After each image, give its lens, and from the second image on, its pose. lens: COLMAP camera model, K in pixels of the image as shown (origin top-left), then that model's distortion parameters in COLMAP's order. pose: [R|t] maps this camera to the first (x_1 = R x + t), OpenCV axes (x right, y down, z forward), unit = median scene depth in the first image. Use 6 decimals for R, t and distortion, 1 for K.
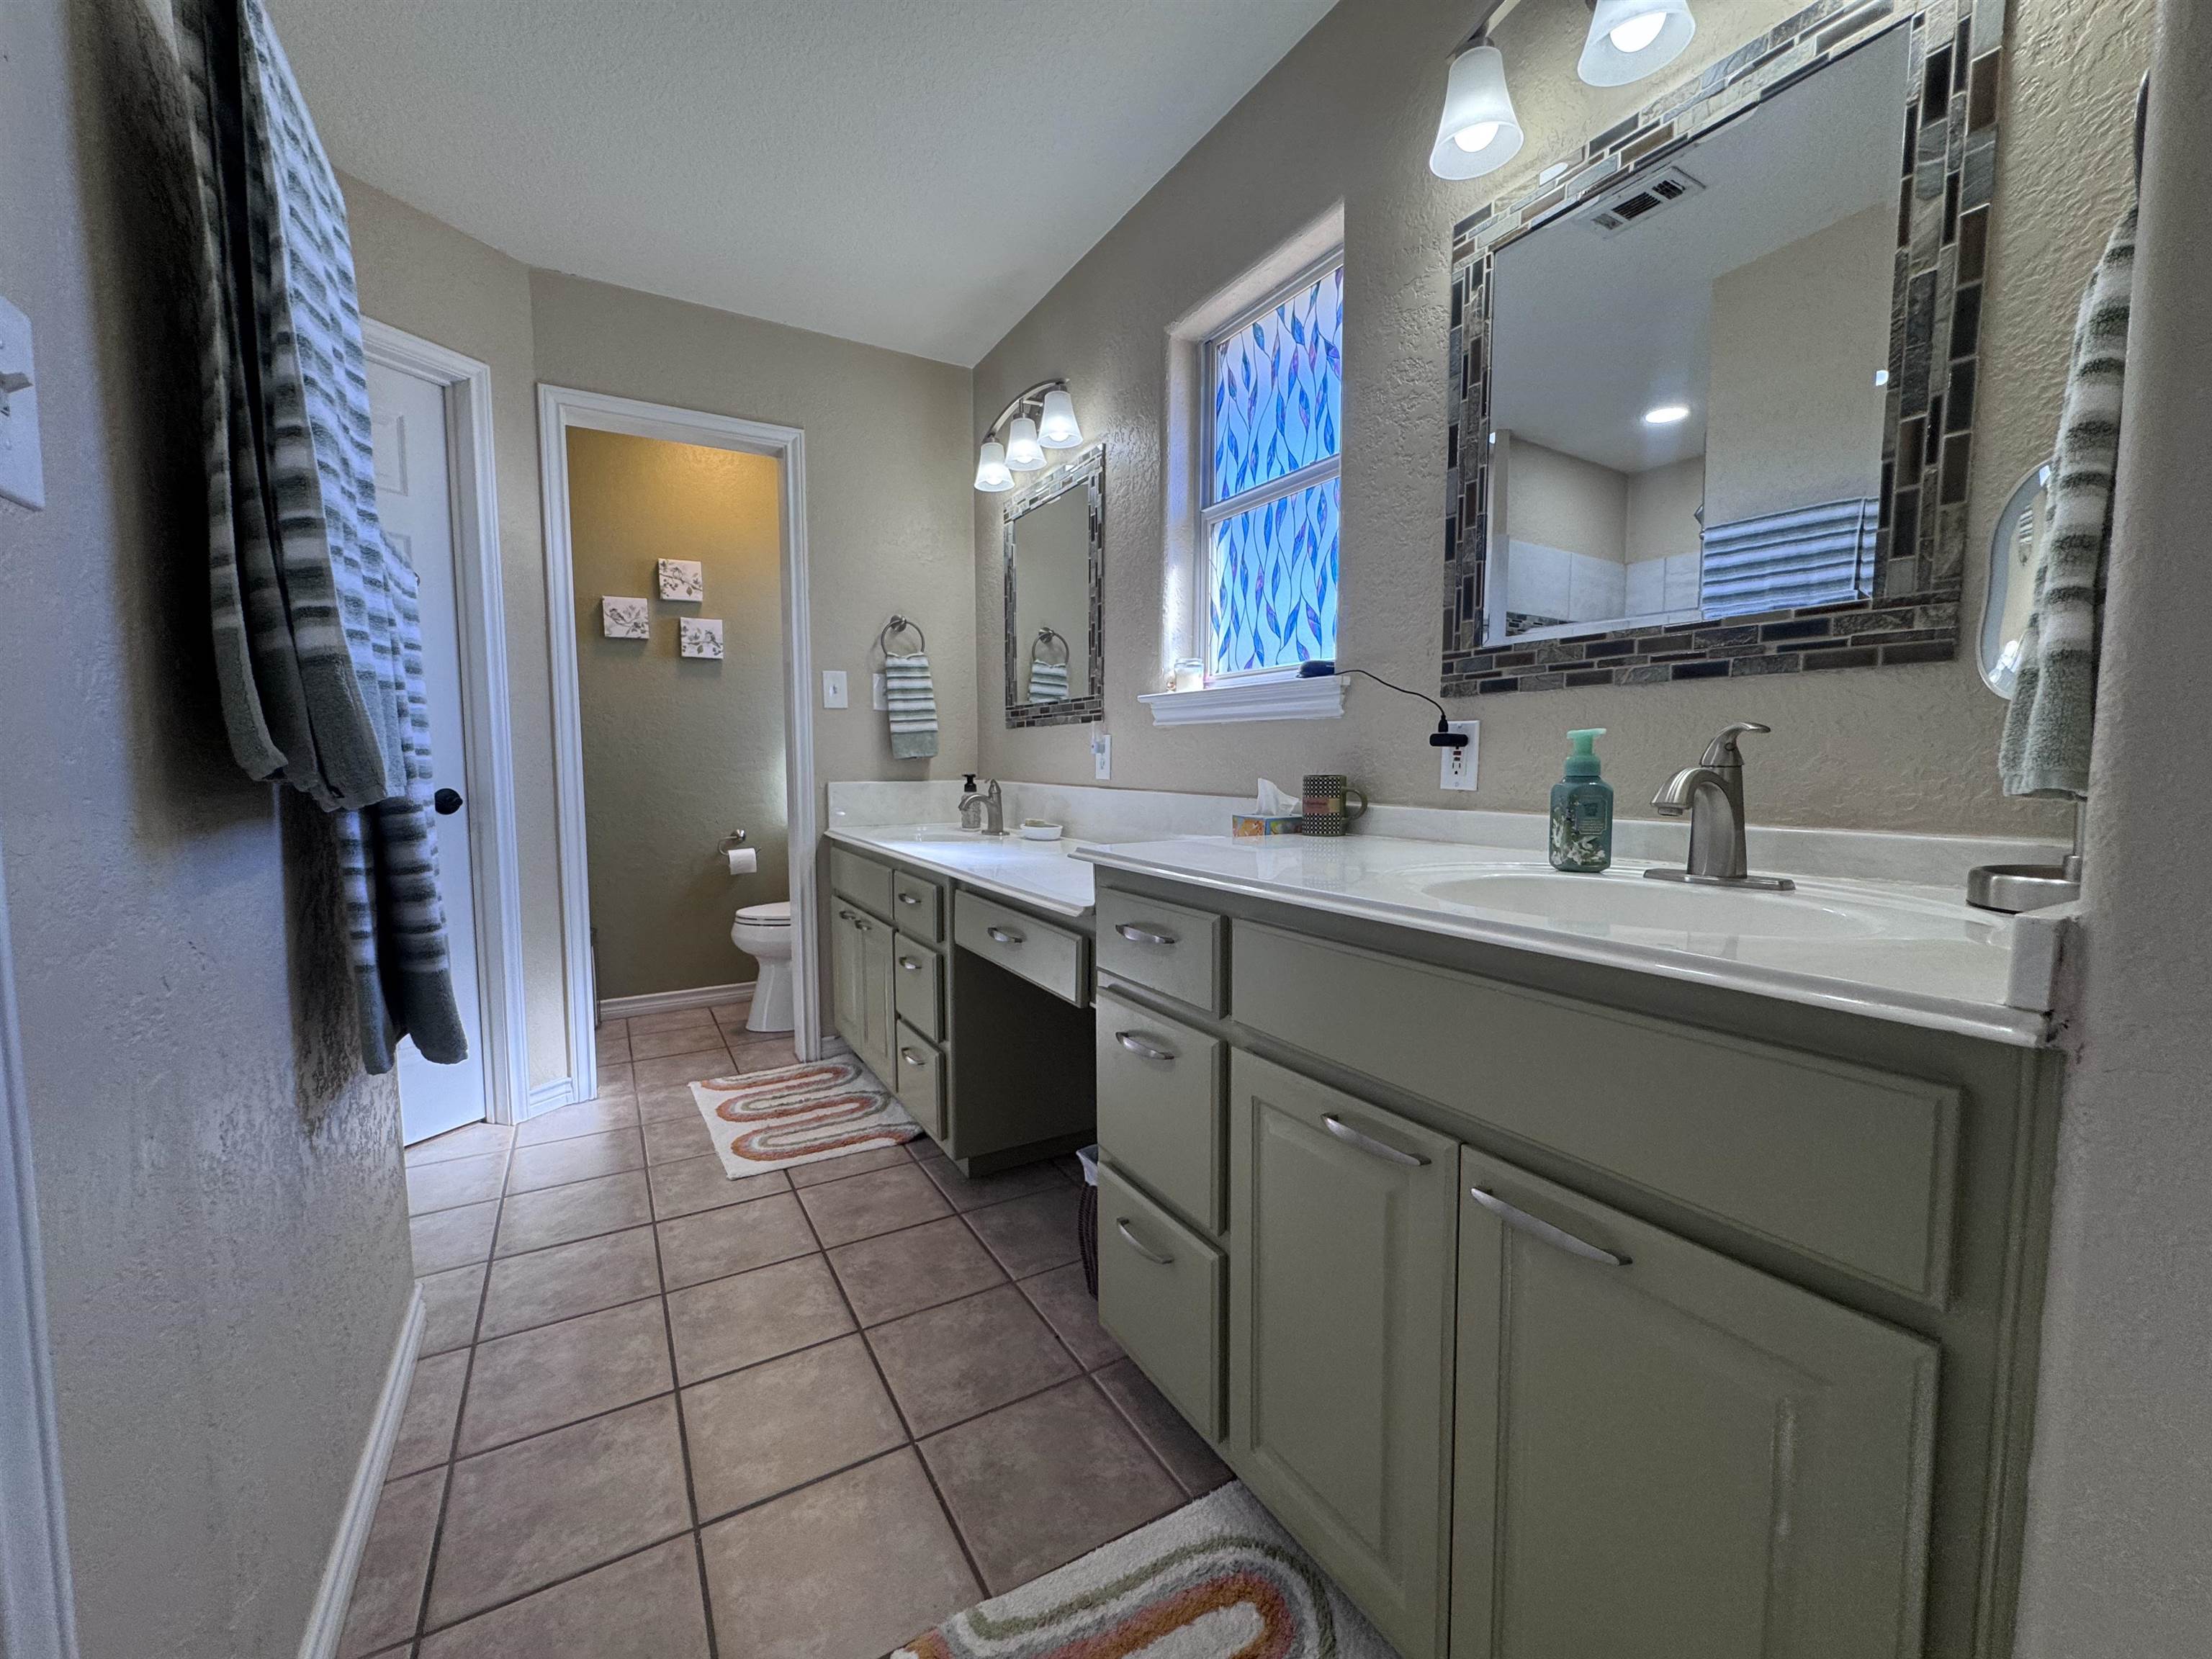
lens RADIAL K [[887.1, 0, 1106.2], [0, 887.1, 829.4], [0, 0, 1]] dist [-0.002591, -0.000373]
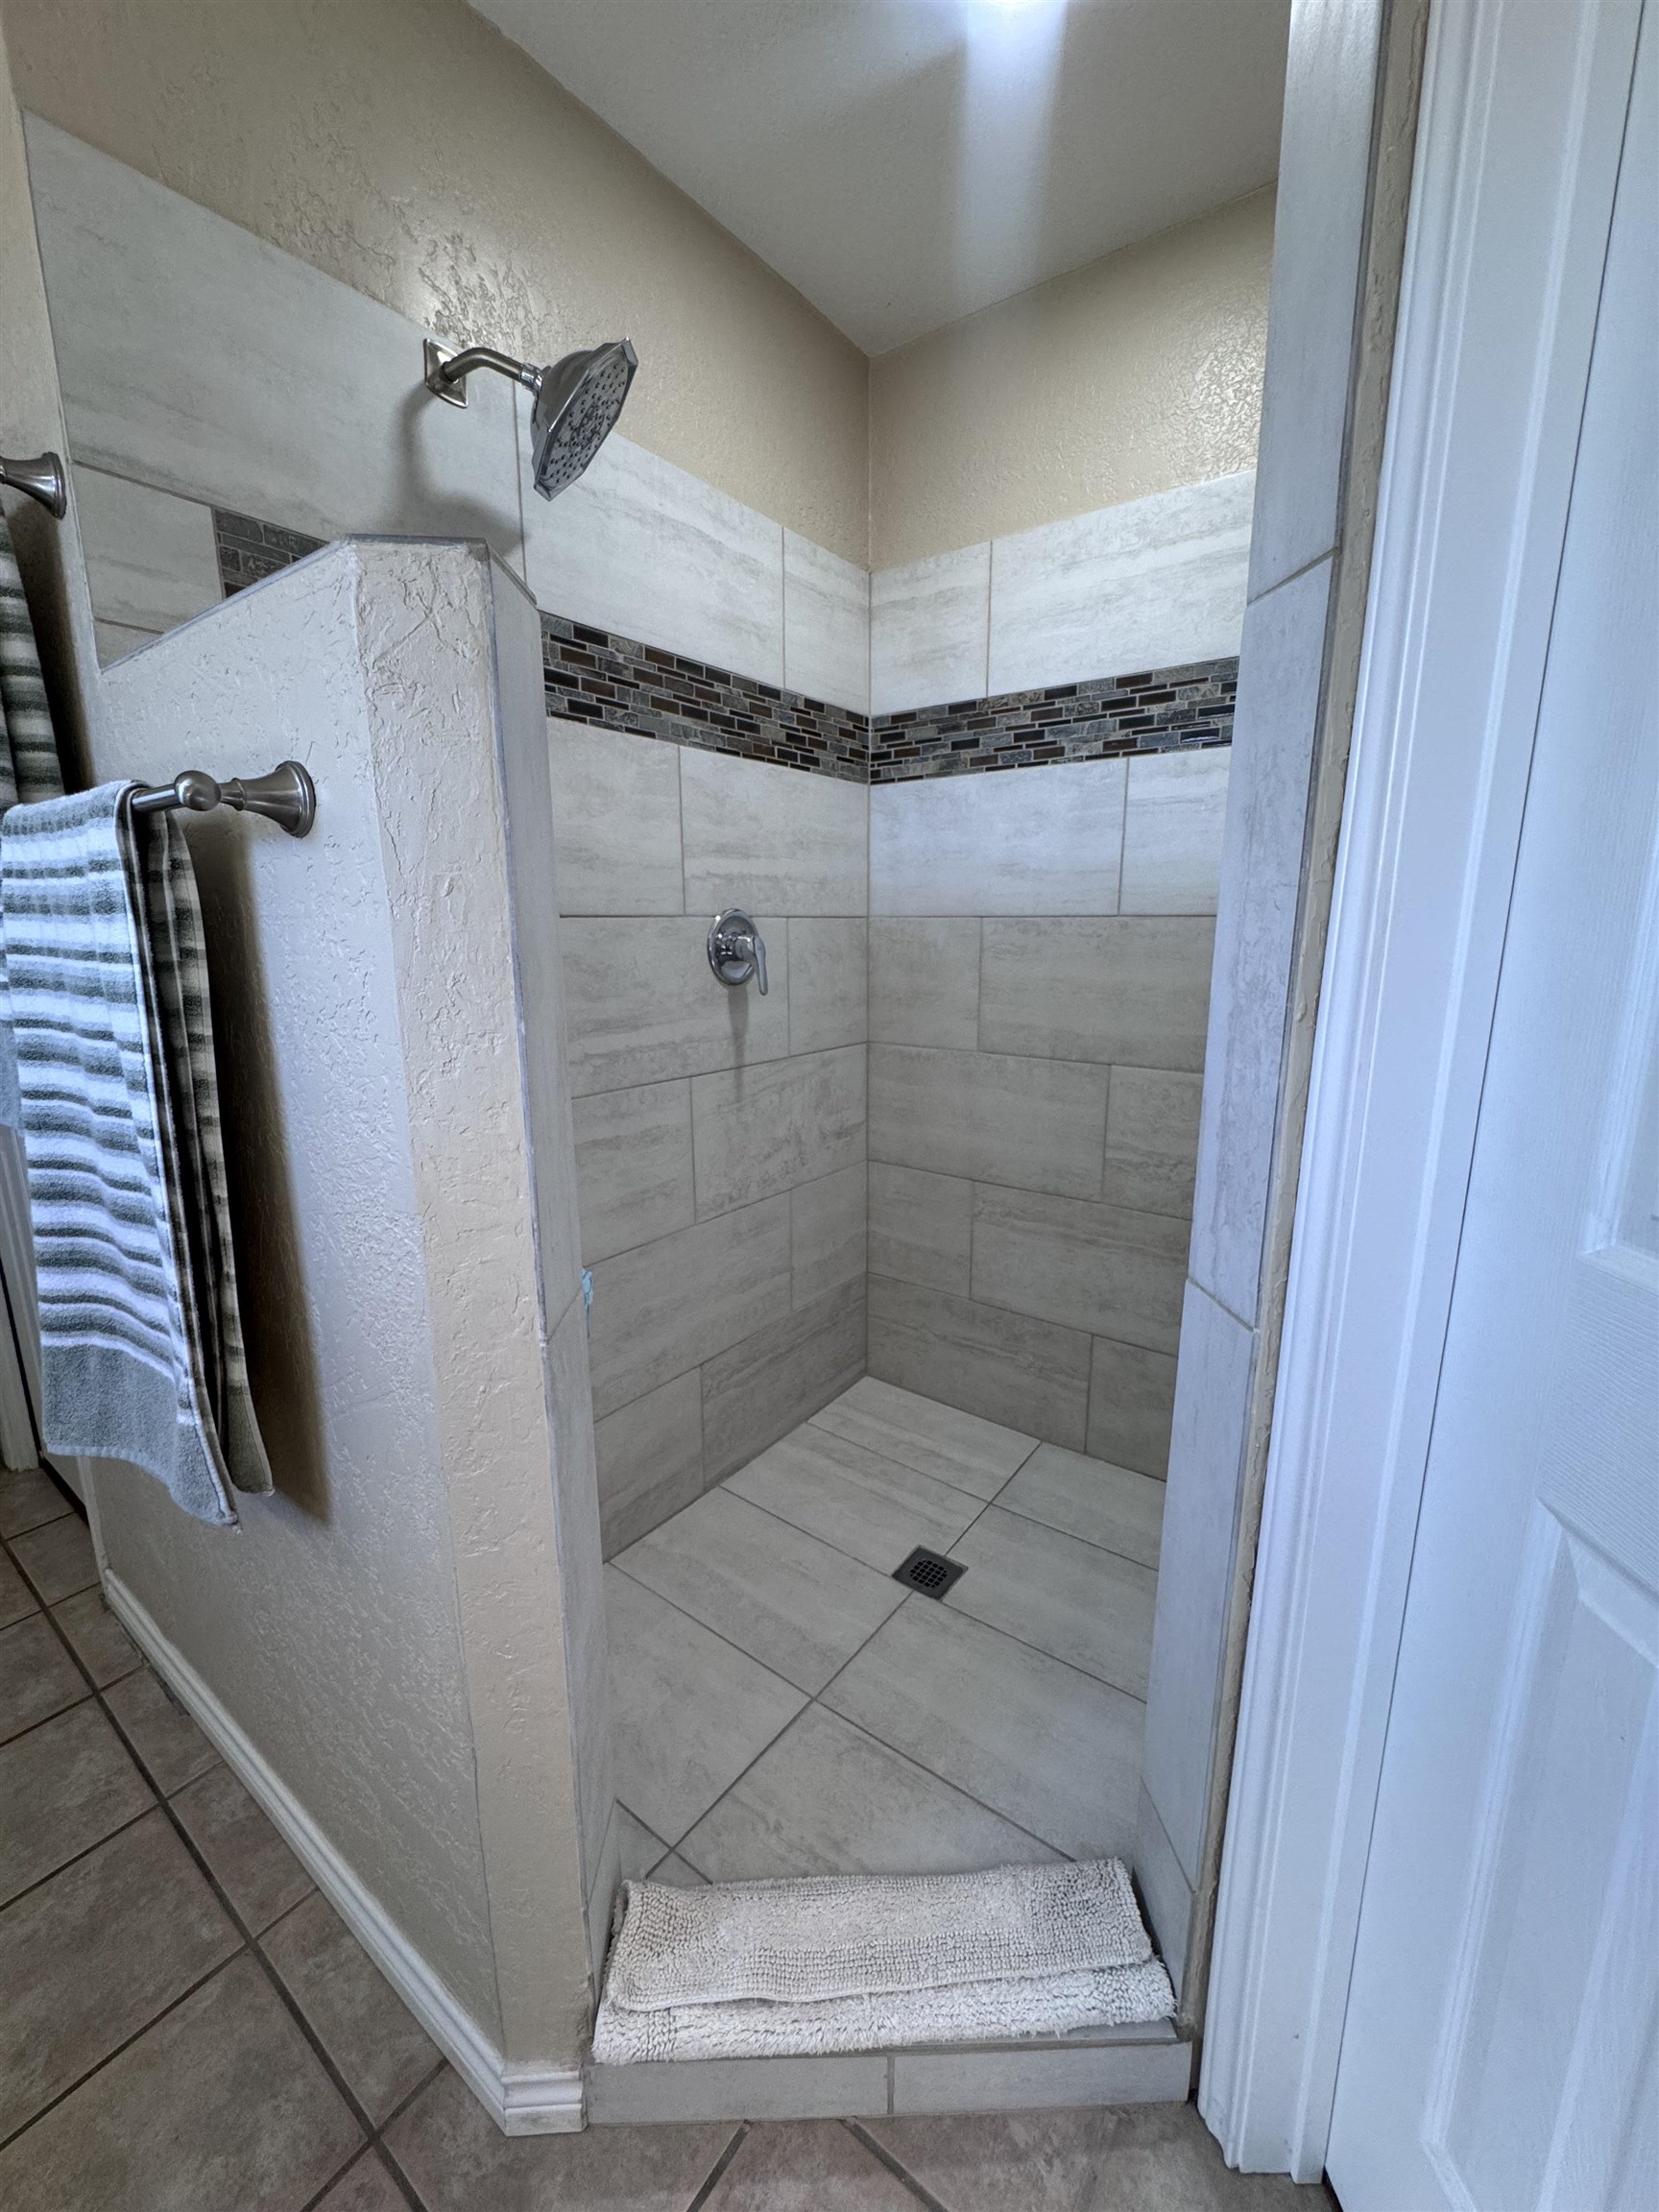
lens RADIAL K [[887.1, 0, 830.2], [0, 887.1, 1101.9], [0, 0, 1]] dist [-0.002591, -0.000373]
pose [[-0.921375, 0.076138, -0.381144, -0.999485], [-0.031843, 0.962542, 0.269255, -0.300714], [0.387368, 0.260222, -0.884438, 1.767947]]
